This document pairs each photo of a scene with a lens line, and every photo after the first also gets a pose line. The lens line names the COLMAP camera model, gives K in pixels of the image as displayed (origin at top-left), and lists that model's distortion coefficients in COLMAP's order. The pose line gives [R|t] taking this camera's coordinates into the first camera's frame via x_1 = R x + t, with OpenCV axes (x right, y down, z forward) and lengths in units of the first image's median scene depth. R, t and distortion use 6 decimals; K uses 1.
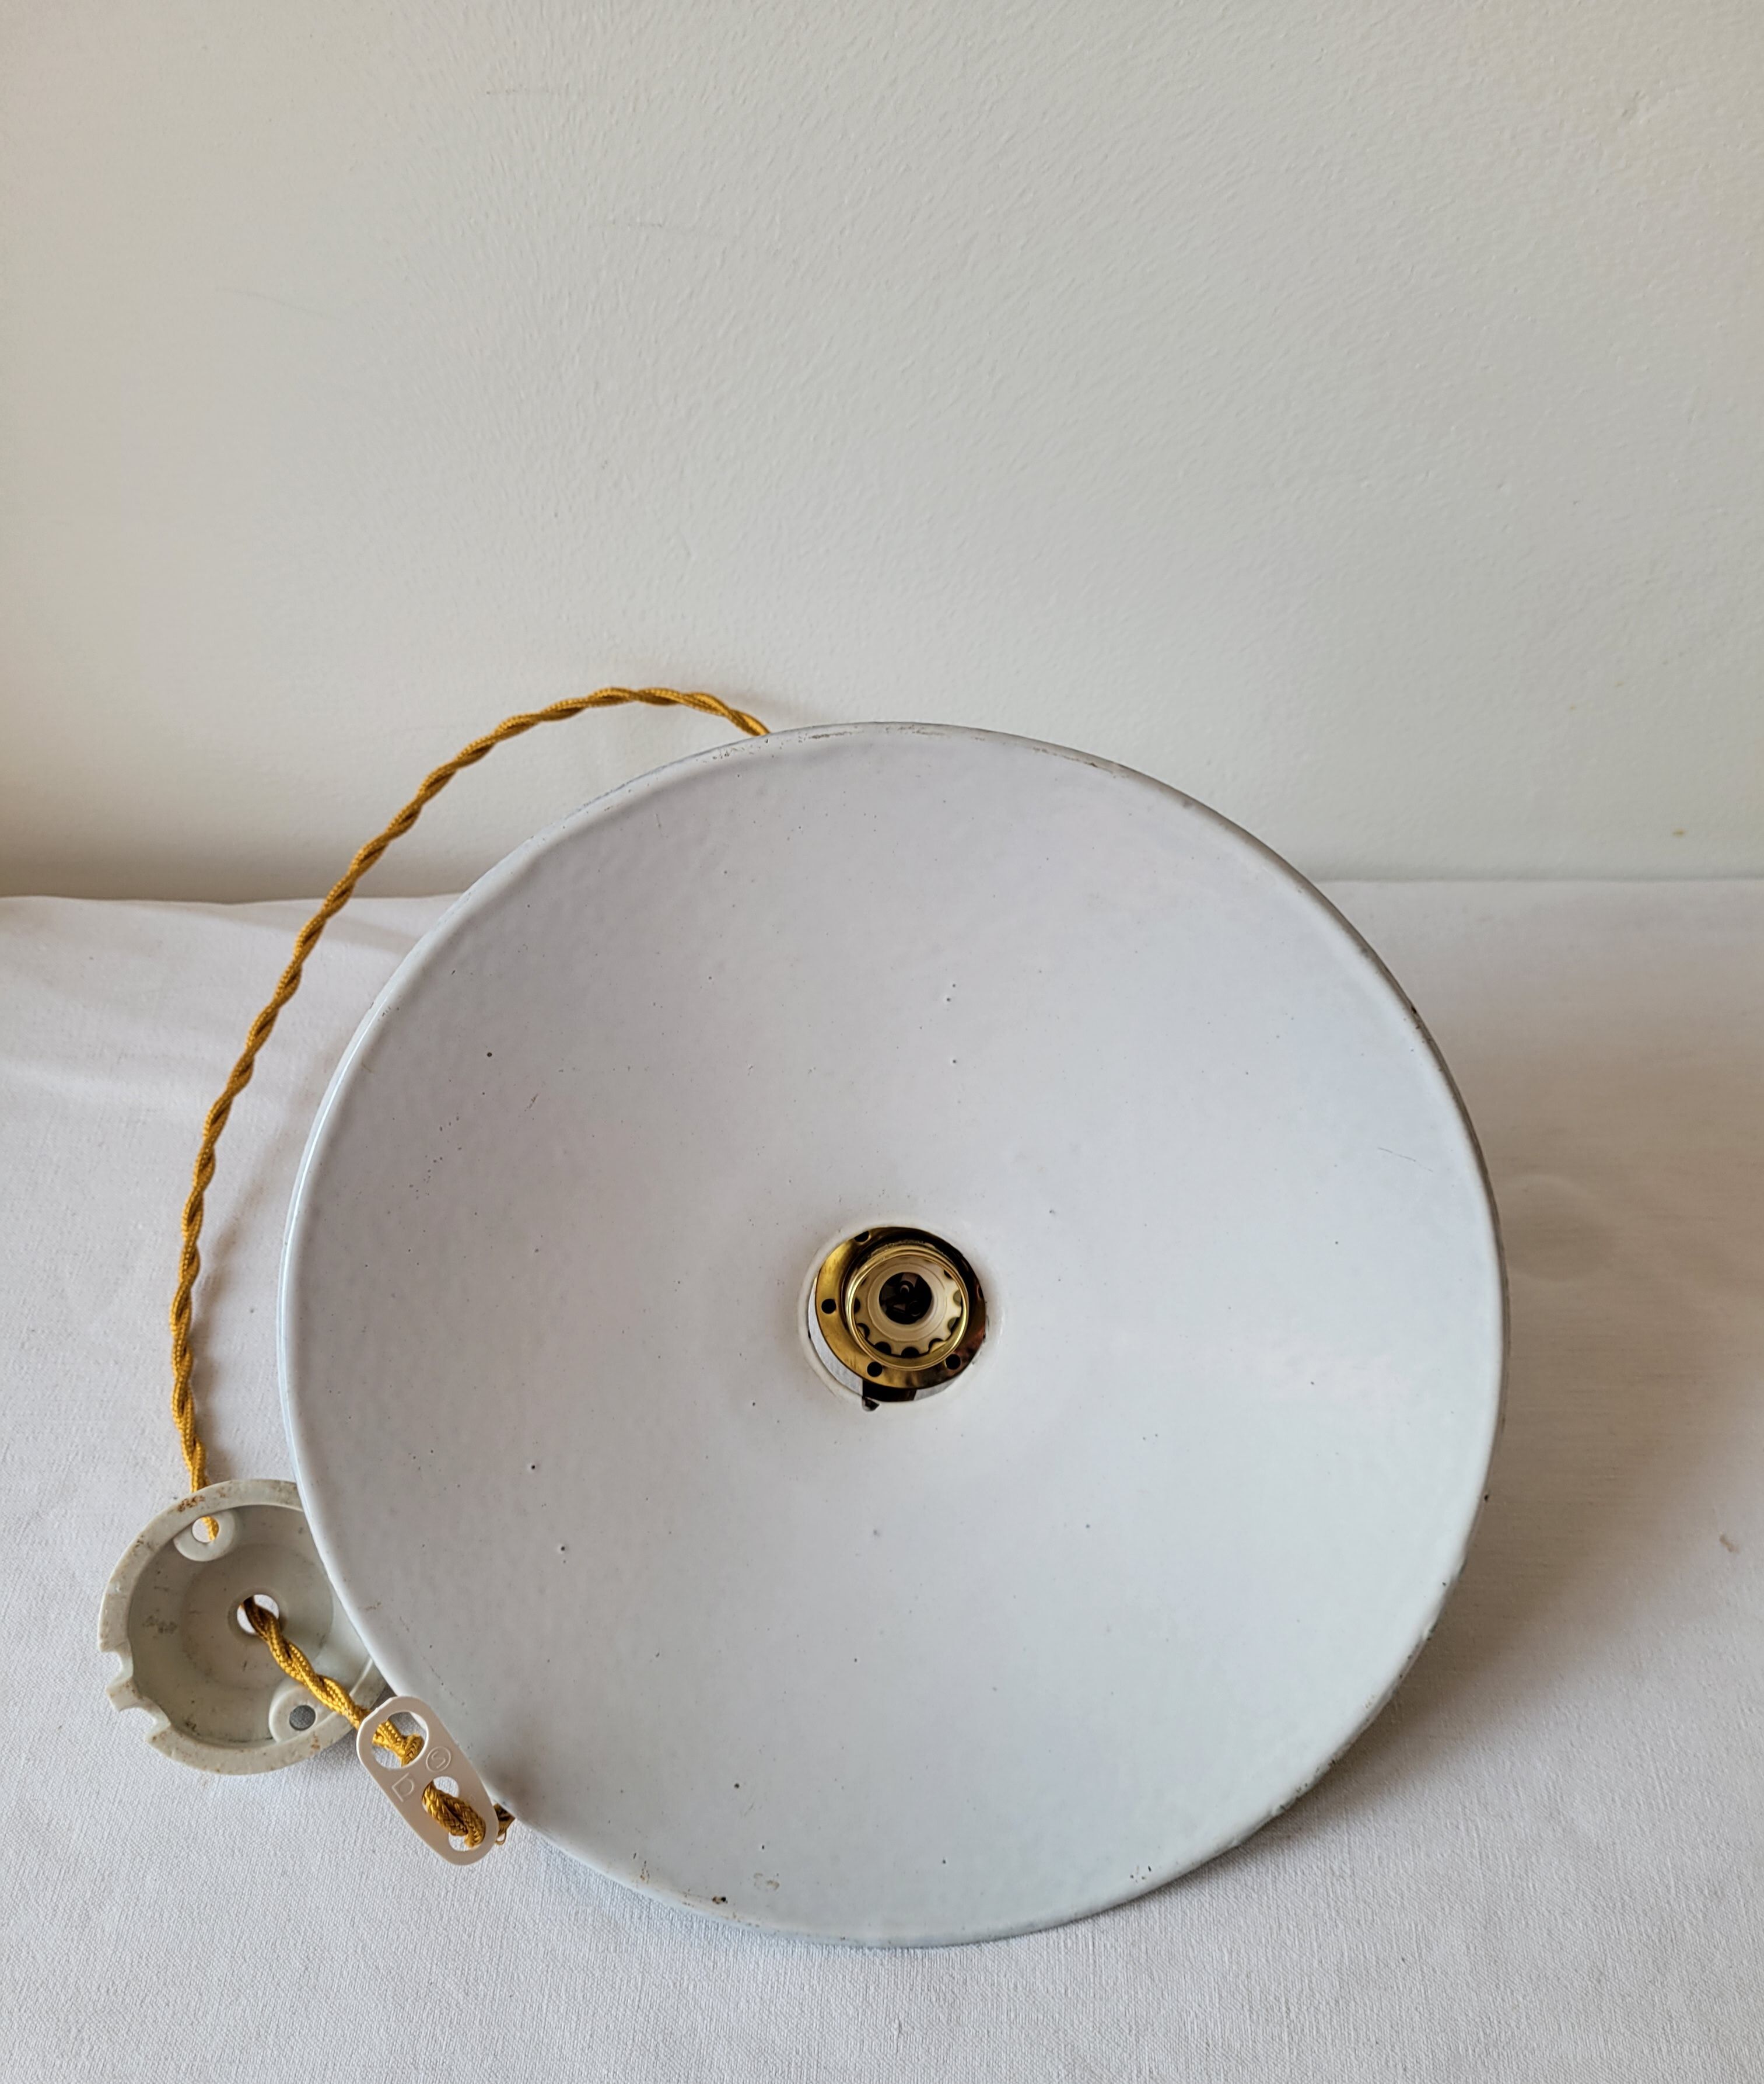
lens RADIAL K [[1956.8, 0, 892.8], [0, 1956.8, 1054.9], [0, 0, 1]] dist [0.016363, -0.021097]
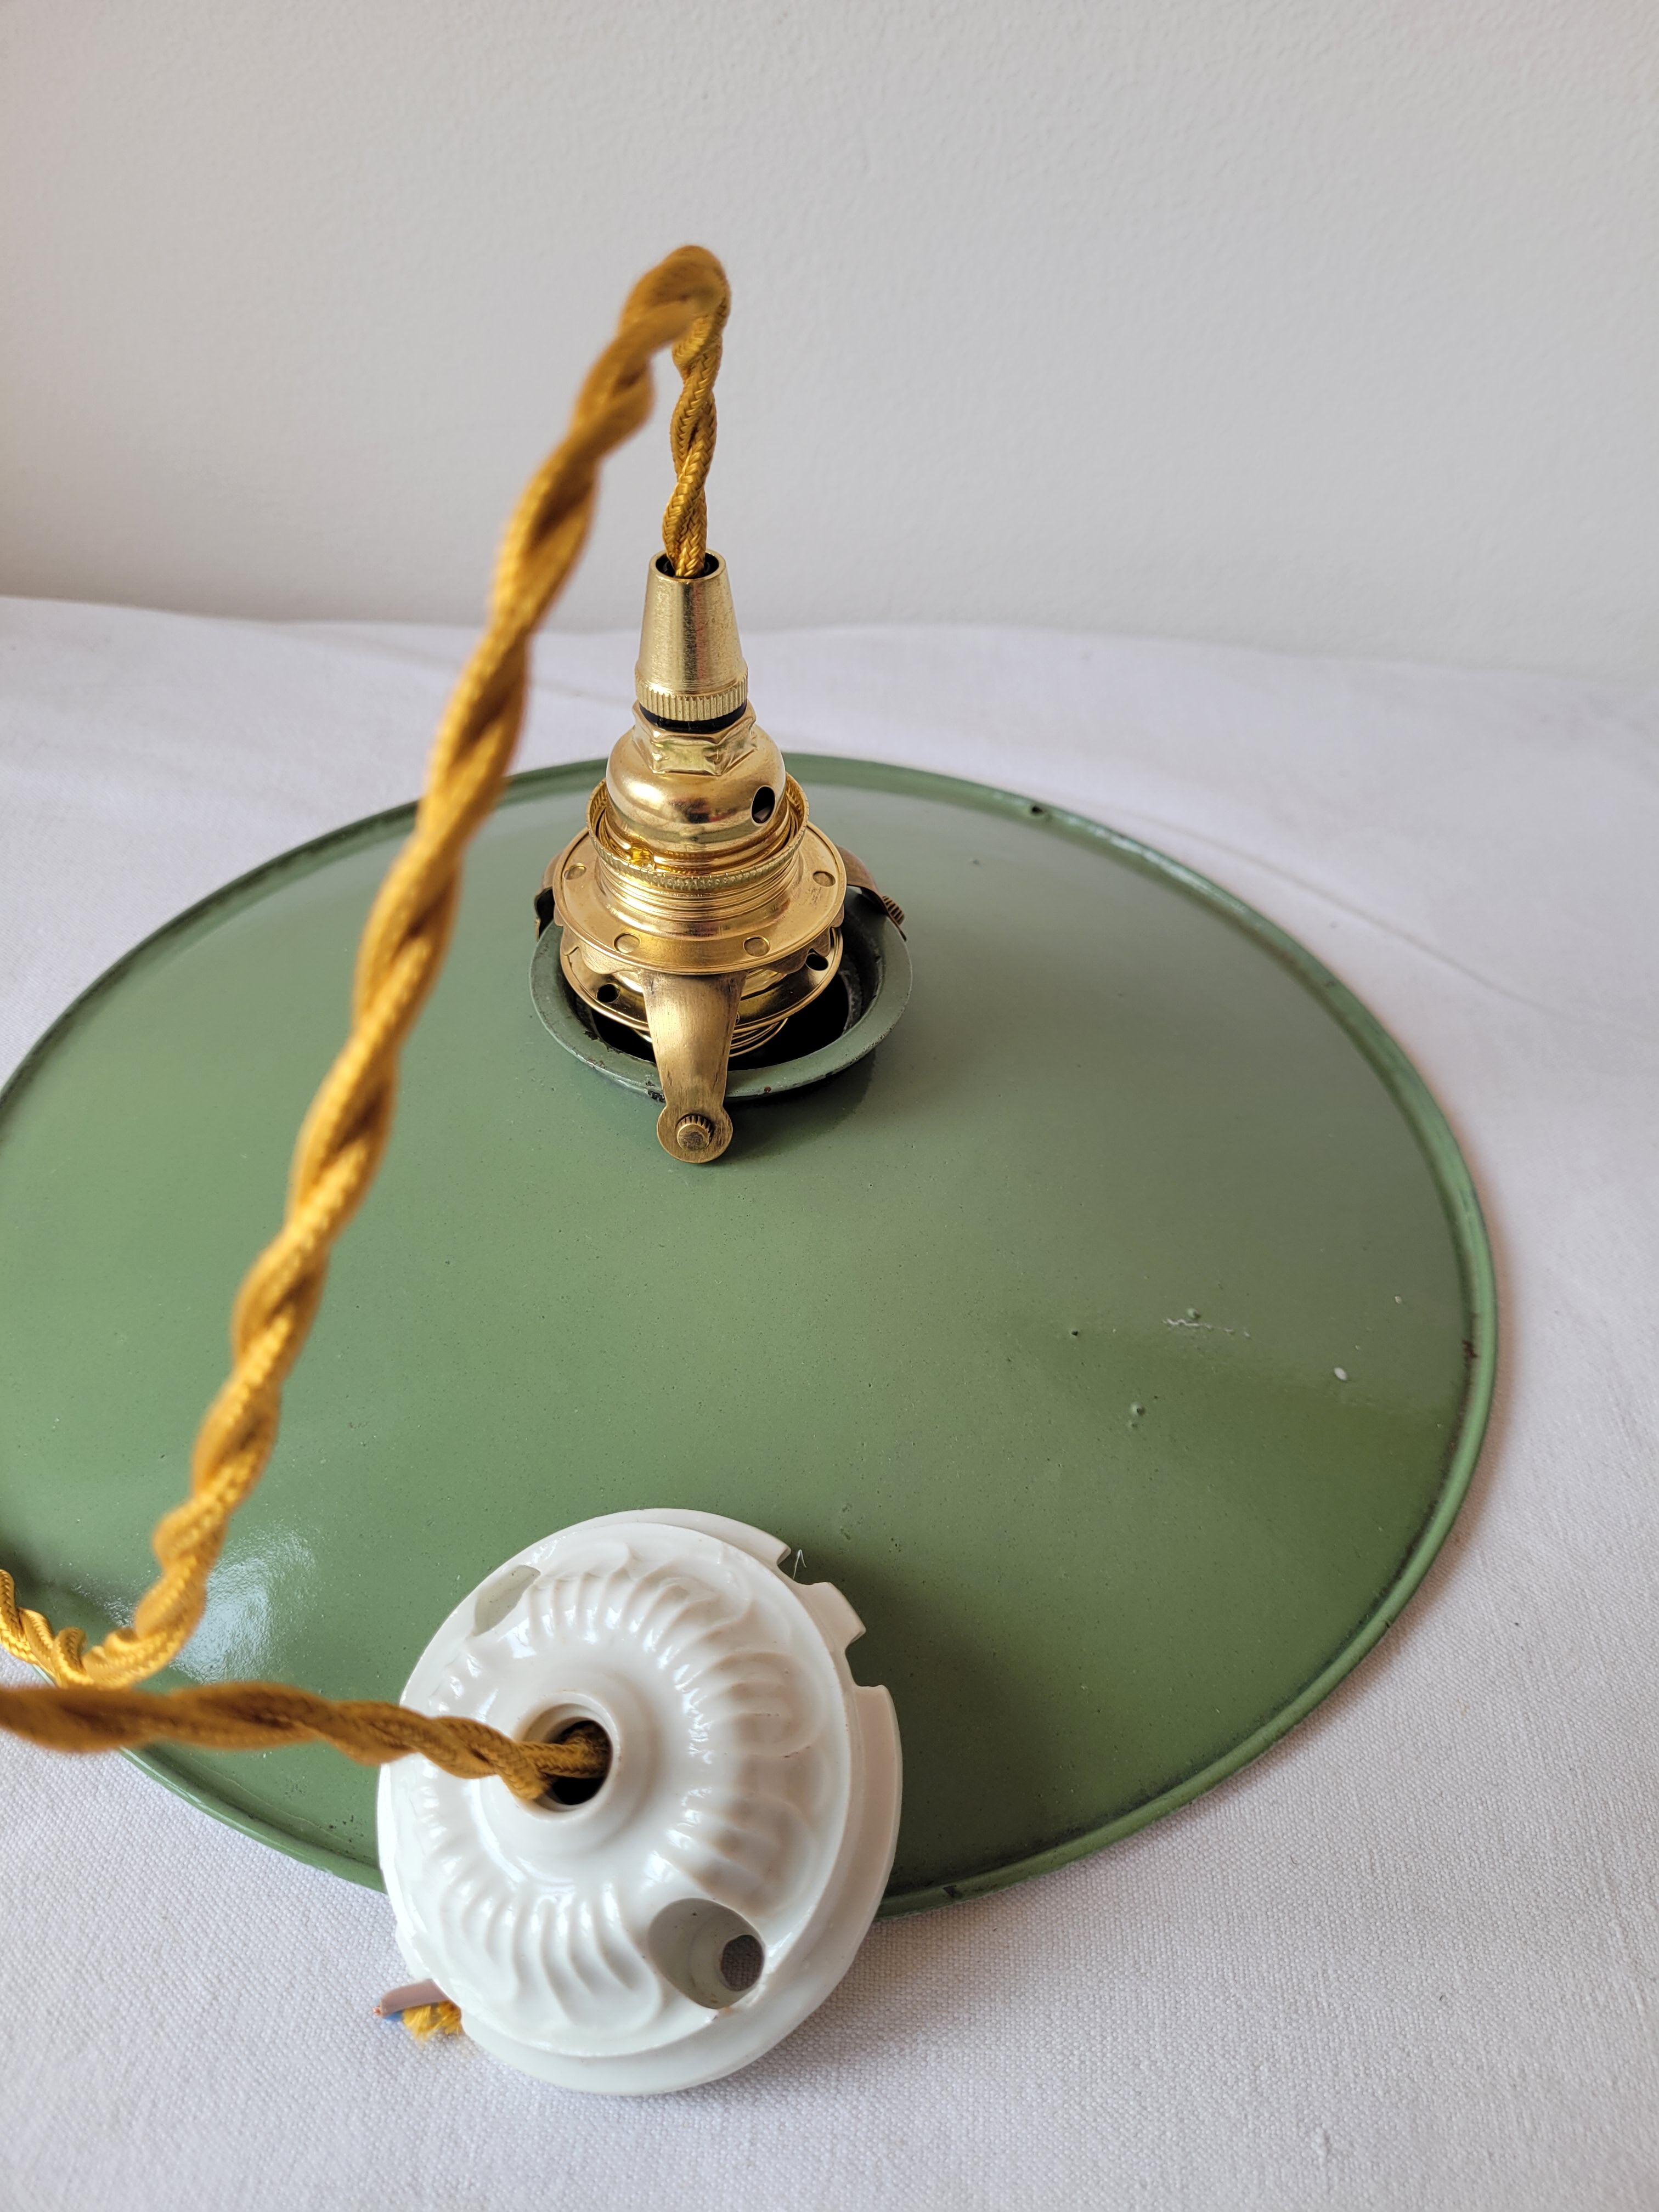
lens RADIAL K [[1729.1, 0, 812.0], [0, 1729.1, 1089.6], [0, 0, 1]] dist [-0.006016, -0.009172]
pose [[0.995036, 0.075369, 0.064979, -0.186011], [-0.064784, 0.986268, -0.151919, 0.281837], [-0.075537, 0.146955, 0.986255, 0.484630]]
